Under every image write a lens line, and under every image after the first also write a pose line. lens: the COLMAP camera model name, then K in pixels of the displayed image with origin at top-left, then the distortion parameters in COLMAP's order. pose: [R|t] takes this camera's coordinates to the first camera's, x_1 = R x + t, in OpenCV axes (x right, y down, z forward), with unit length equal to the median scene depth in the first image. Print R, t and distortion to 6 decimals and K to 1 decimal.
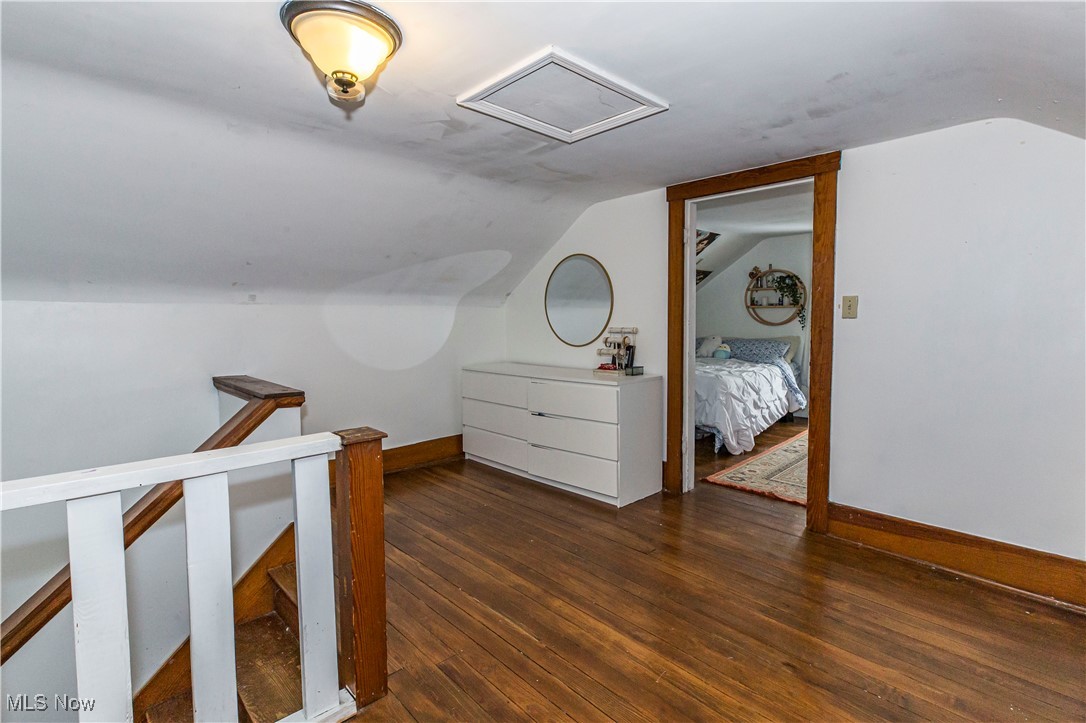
lens RADIAL K [[506.8, 0, 543.0], [0, 506.8, 361.5], [0, 0, 1]] dist [0.001850, 0.000269]
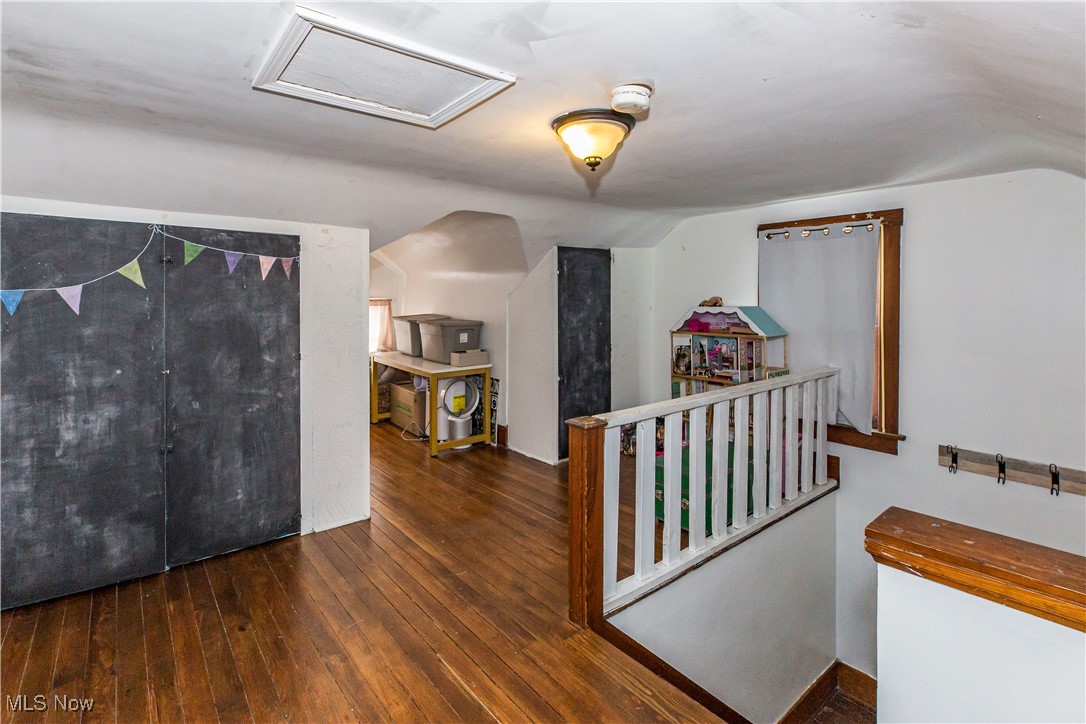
lens RADIAL K [[506.8, 0, 543.0], [0, 506.8, 362.0], [0, 0, 1]] dist [0.001850, 0.000269]
pose [[-0.997262, -0.012263, 0.072923, -0.289486], [0.002380, 0.980319, 0.197406, -0.240746], [-0.073908, 0.197039, -0.977606, 1.932380]]
